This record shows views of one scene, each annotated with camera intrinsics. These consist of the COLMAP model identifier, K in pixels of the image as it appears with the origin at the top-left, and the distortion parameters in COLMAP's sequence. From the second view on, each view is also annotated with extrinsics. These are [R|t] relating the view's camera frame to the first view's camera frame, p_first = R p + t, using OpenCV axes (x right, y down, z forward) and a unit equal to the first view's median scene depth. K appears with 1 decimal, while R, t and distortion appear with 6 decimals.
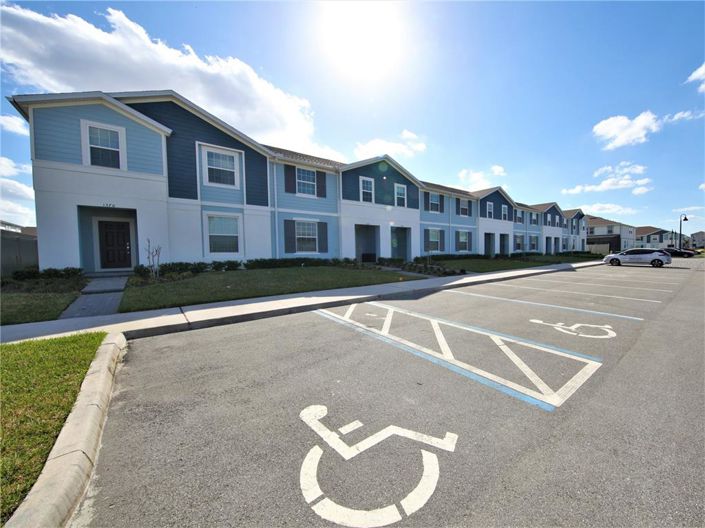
lens RADIAL K [[257.6, 0, 352.5], [0, 257.6, 264.0], [0, 0, 1]] dist [0.001042, 0.000011]
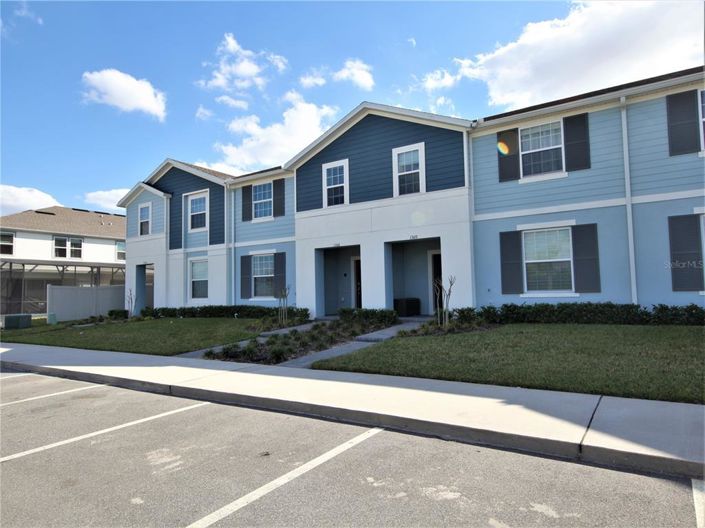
lens RADIAL K [[460.3, 0, 352.5], [0, 460.3, 264.0], [0, 0, 1]] dist [0.003685, 0.000851]
pose [[0.355342, -0.061426, -0.932716, 1.098812], [-0.026869, 0.996755, -0.075879, -0.048853], [0.934350, 0.052024, 0.352539, 0.783322]]
